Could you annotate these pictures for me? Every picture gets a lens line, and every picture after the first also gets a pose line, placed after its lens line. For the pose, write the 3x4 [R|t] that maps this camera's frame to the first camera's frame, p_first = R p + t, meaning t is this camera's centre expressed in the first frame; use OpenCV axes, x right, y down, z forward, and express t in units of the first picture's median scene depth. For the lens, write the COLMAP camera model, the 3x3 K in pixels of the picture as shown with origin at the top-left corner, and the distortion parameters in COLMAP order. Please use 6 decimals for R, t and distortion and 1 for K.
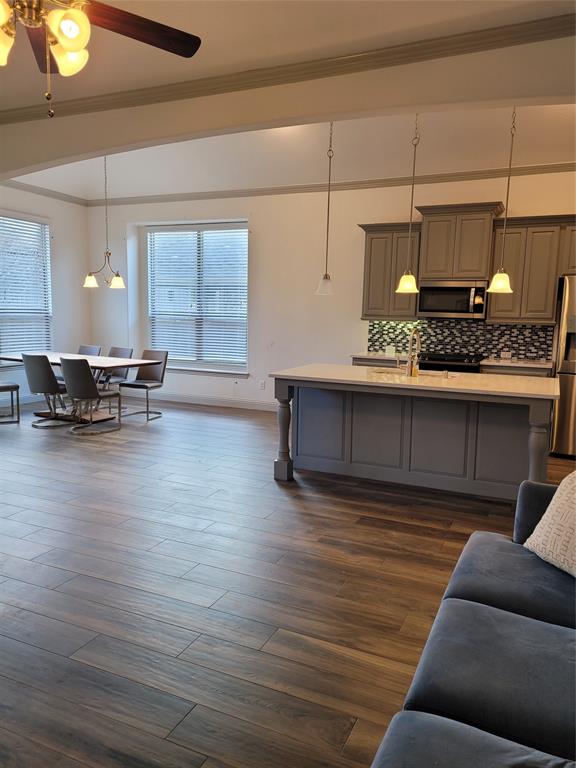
lens RADIAL K [[575.7, 0, 282.7], [0, 575.7, 383.7], [0, 0, 1]] dist [0.059577, -0.042230]
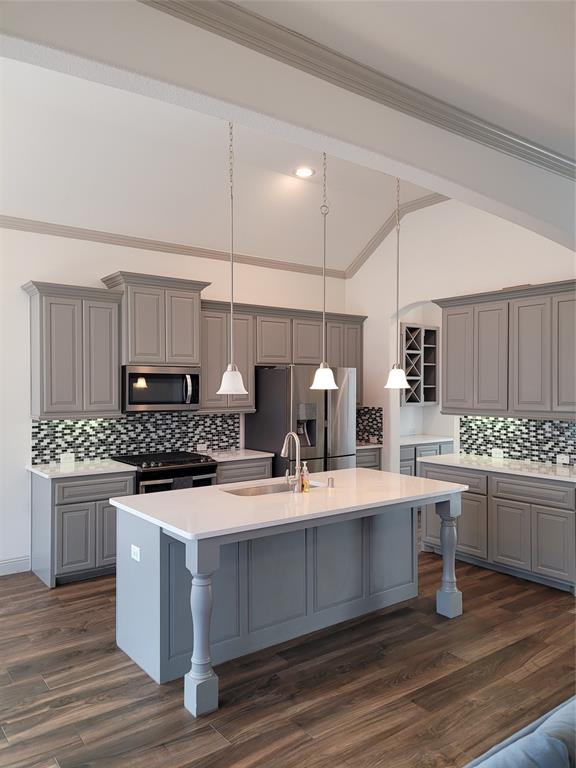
lens RADIAL K [[575.7, 0, 290.4], [0, 575.7, 394.0], [0, 0, 1]] dist [0.059577, -0.042230]
pose [[0.463131, -0.036259, 0.885548, -0.346687], [0.125901, 0.991722, -0.025239, -0.092303], [-0.877302, 0.123180, 0.463863, 0.450776]]
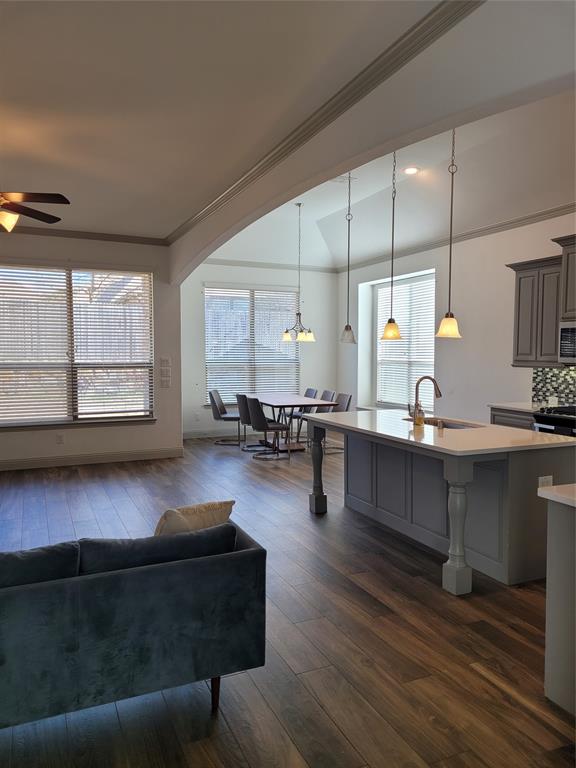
lens RADIAL K [[575.7, 0, 288.3], [0, 575.7, 385.4], [0, 0, 1]] dist [0.059577, -0.042230]
pose [[0.754832, 0.018332, -0.655662, 0.498051], [-0.069505, 0.996217, -0.052164, -0.009539], [0.652225, 0.084947, 0.753250, 0.087643]]
